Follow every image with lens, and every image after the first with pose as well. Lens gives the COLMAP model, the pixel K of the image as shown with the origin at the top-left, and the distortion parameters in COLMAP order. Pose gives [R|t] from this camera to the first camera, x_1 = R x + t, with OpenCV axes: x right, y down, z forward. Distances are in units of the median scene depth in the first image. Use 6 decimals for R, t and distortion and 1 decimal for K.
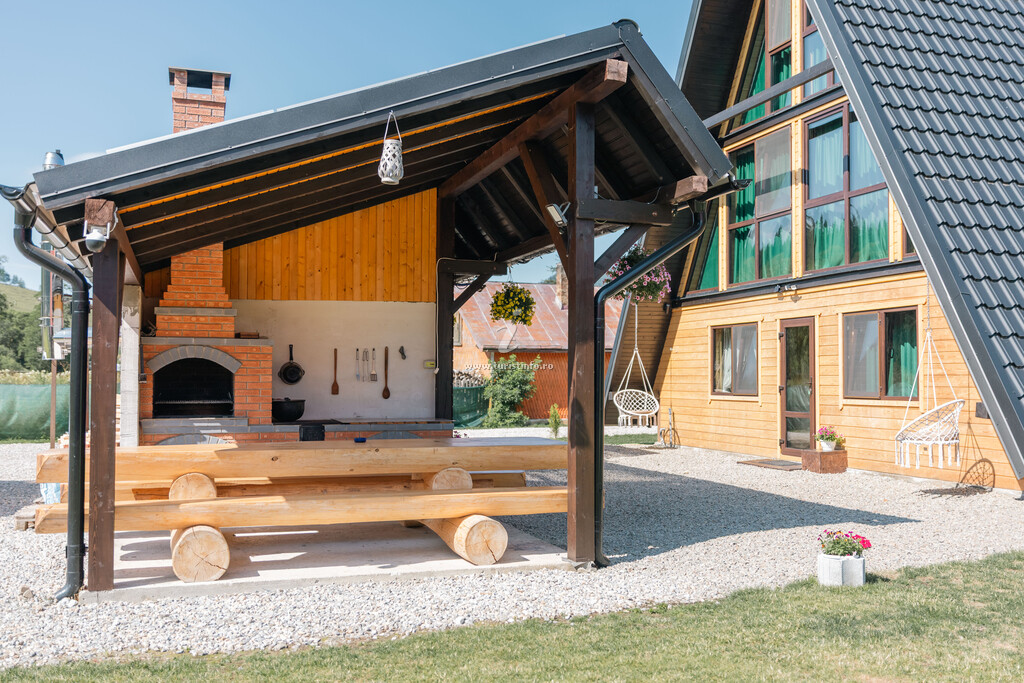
lens RADIAL K [[986.4, 0, 512.0], [0, 986.4, 341.5], [0, 0, 1]] dist [-0.010200, -0.006033]
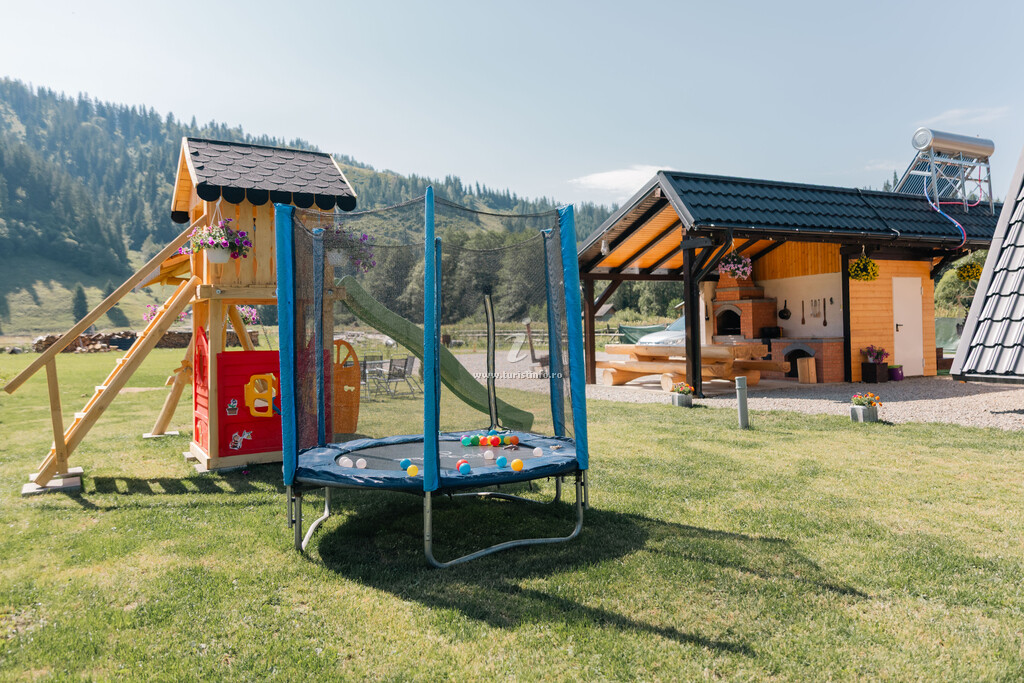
lens RADIAL K [[749.4, 0, 512.0], [0, 749.4, 341.5], [0, 0, 1]] dist [-0.001100, -0.001257]
pose [[0.167734, 0.006726, -0.985809, 1.150883], [0.060797, 0.998003, 0.017154, 0.026843], [0.983956, -0.062811, 0.166990, 0.182589]]
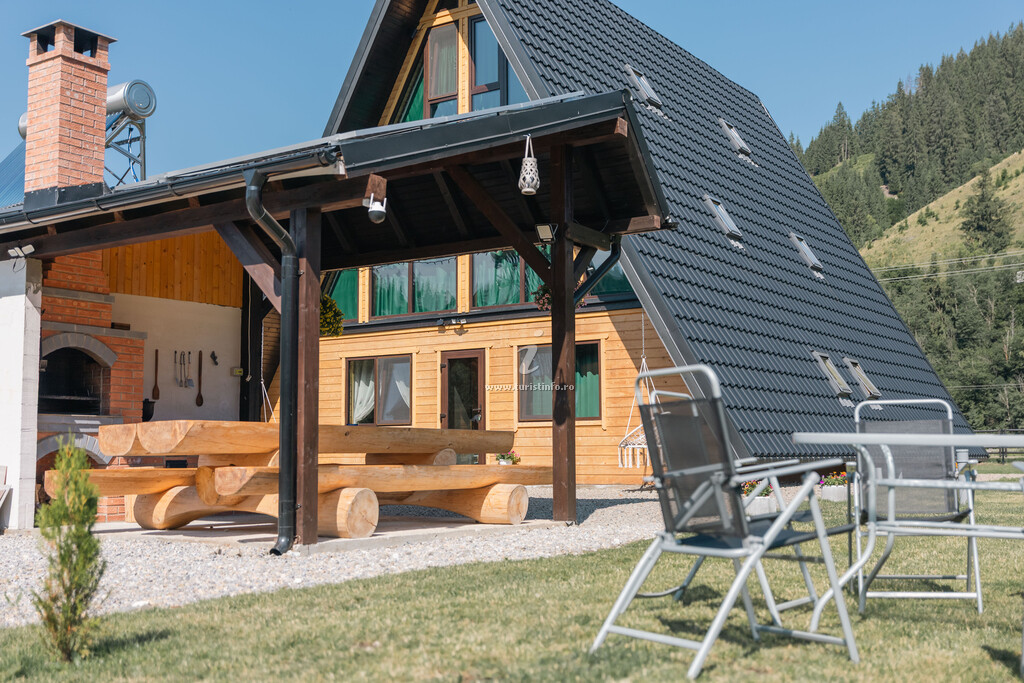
lens RADIAL K [[1191.2, 0, 512.0], [0, 1191.2, 341.5], [0, 0, 1]] dist [0.001592, -0.011444]
pose [[0.790858, 0.053357, 0.609669, -0.580310], [-0.014580, 0.997552, -0.068390, 0.069199], [-0.611825, 0.045198, 0.789700, -0.077503]]
